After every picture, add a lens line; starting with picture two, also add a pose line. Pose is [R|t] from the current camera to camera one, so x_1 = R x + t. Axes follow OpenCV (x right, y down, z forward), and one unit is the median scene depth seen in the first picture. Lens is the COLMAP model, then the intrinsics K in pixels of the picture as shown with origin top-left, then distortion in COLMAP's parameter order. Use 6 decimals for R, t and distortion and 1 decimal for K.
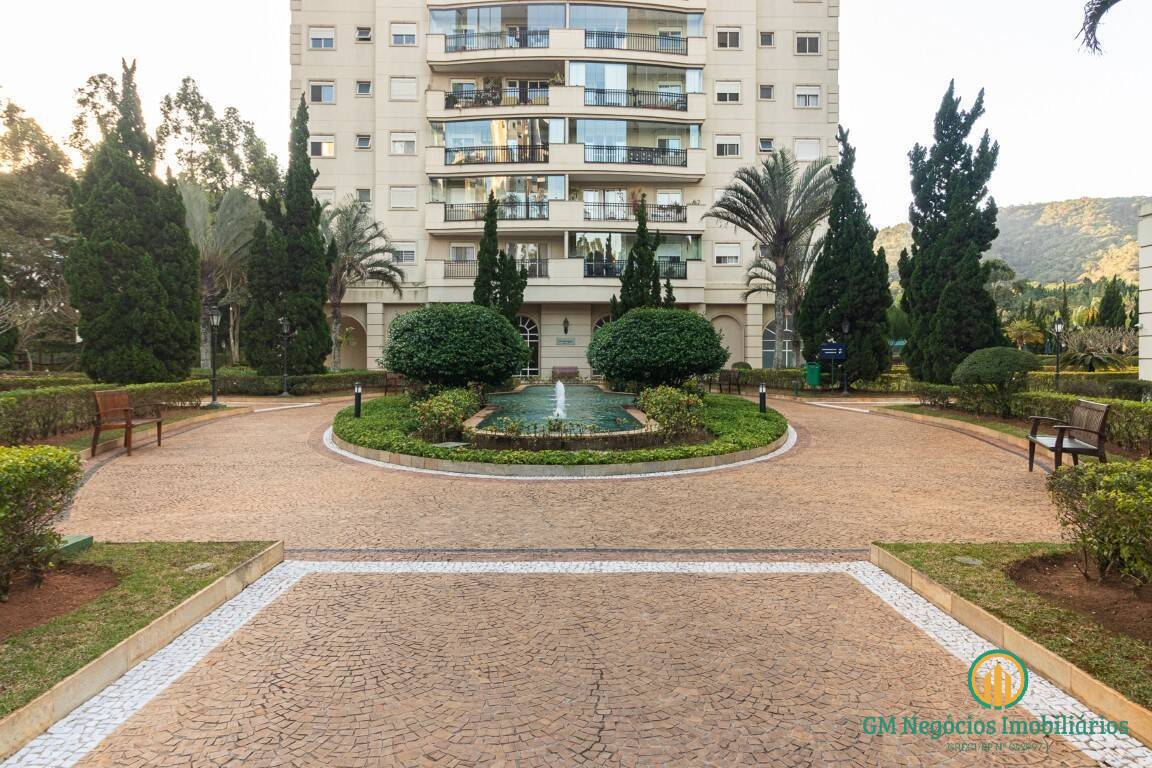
lens RADIAL K [[531.8, 0, 589.8], [0, 531.8, 381.2], [0, 0, 1]] dist [0.002477, 0.001495]
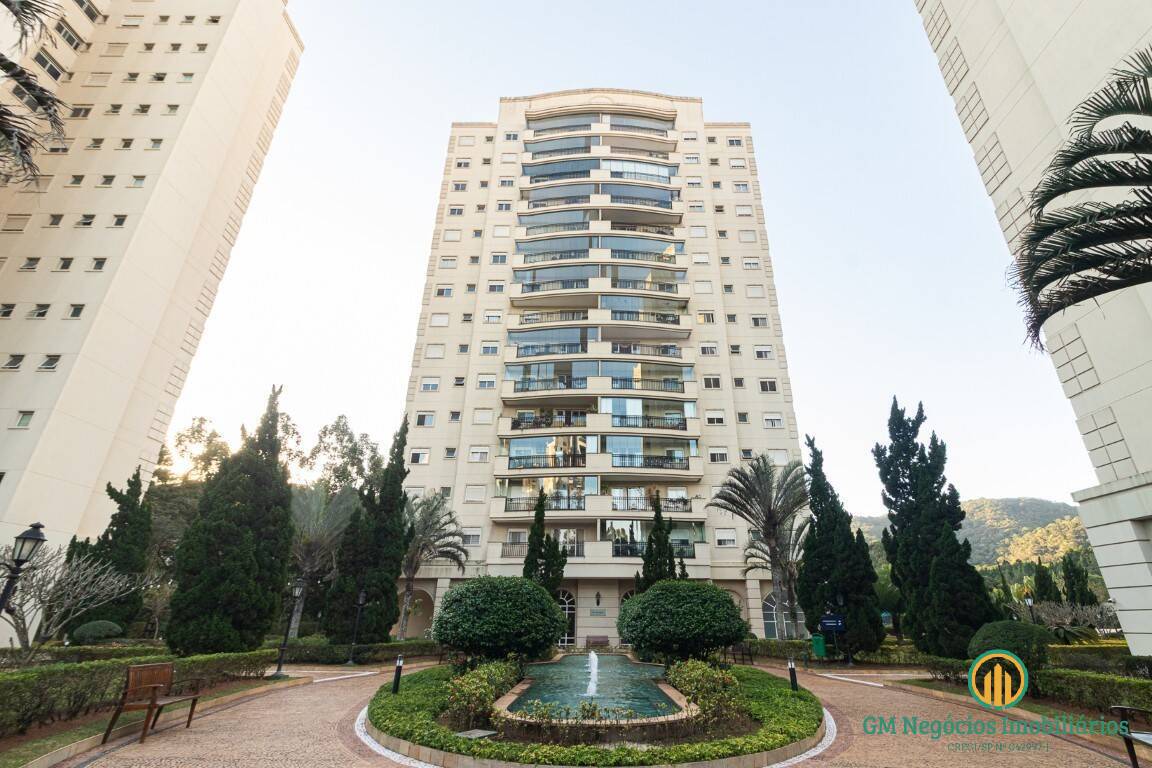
lens RADIAL K [[531.8, 0, 589.8], [0, 531.8, 381.2], [0, 0, 1]] dist [0.002477, 0.001495]
pose [[0.997846, -0.023048, -0.061420, 0.018820], [-0.008212, 0.885003, -0.465512, 0.018704], [0.065086, 0.465014, 0.882908, -0.256644]]
